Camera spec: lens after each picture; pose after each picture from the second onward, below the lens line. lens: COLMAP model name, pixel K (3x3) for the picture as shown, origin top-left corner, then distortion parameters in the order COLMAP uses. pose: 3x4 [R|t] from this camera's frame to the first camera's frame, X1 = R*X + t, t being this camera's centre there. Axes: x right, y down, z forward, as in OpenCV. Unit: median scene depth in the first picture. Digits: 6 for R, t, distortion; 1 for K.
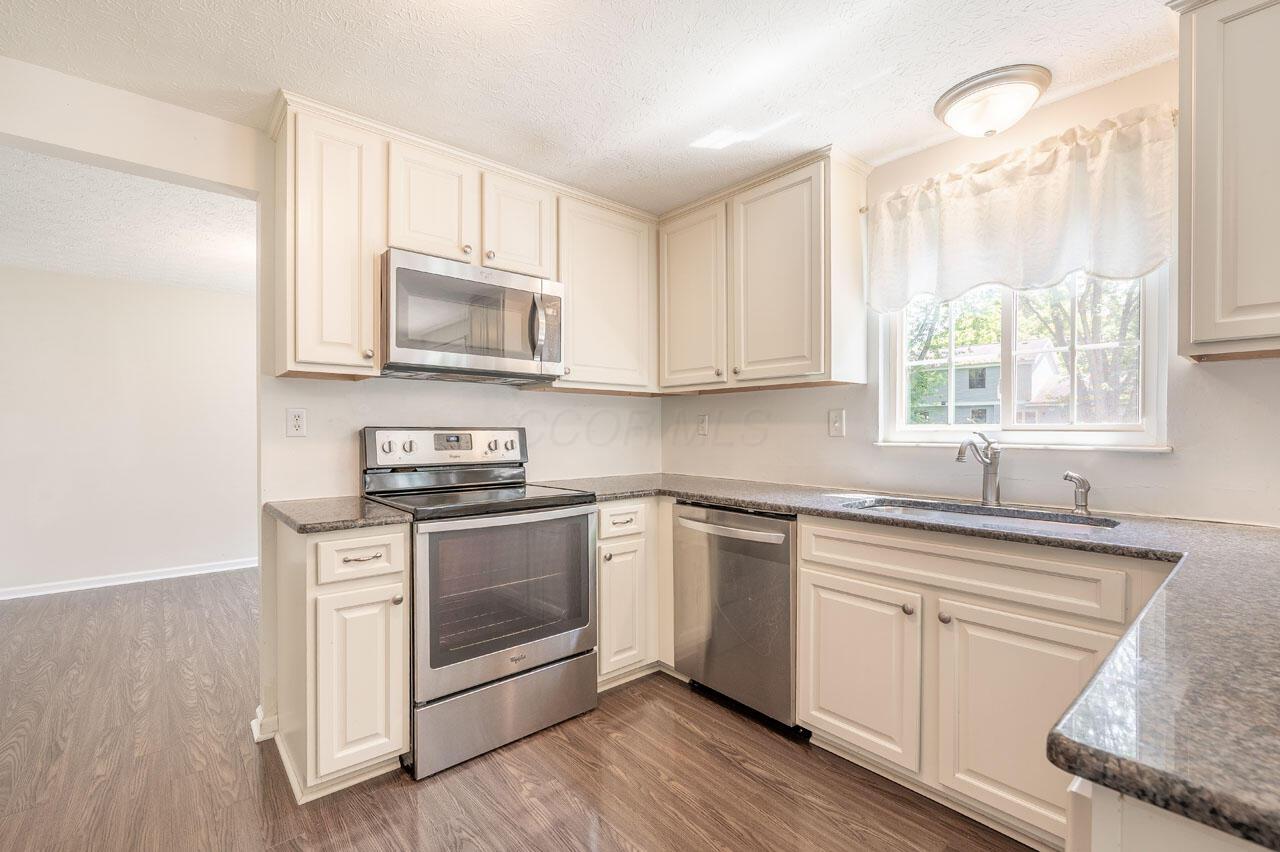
lens RADIAL K [[528.8, 0, 603.6], [0, 528.8, 433.3], [0, 0, 1]] dist [-0.009027, 0.000324]
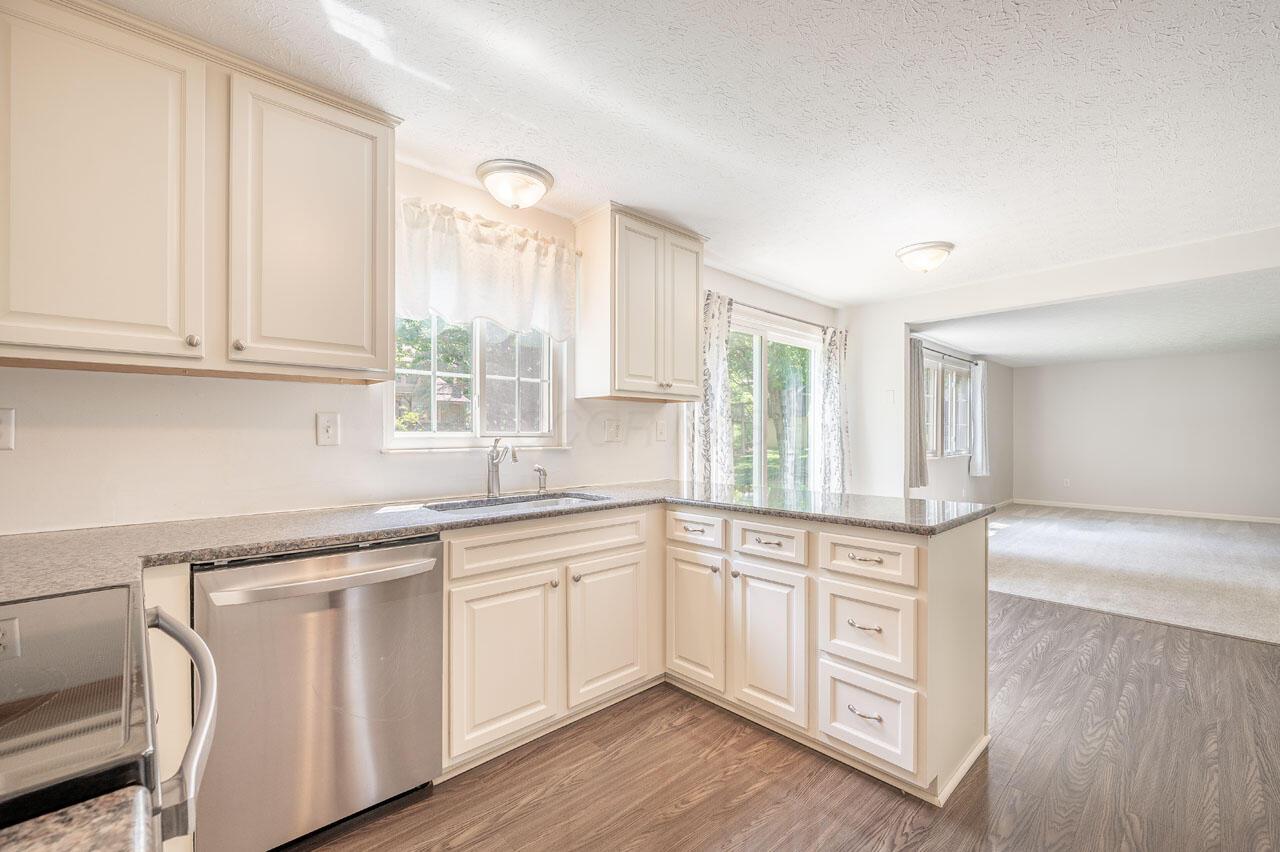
lens RADIAL K [[528.8, 0, 680.3], [0, 528.8, 432.4], [0, 0, 1]] dist [-0.009027, 0.000324]
pose [[-0.094084, 0.006730, 0.995542, -0.493610], [0.010559, 0.999928, -0.005761, -0.003856], [-0.995508, 0.009969, -0.094148, 0.604884]]
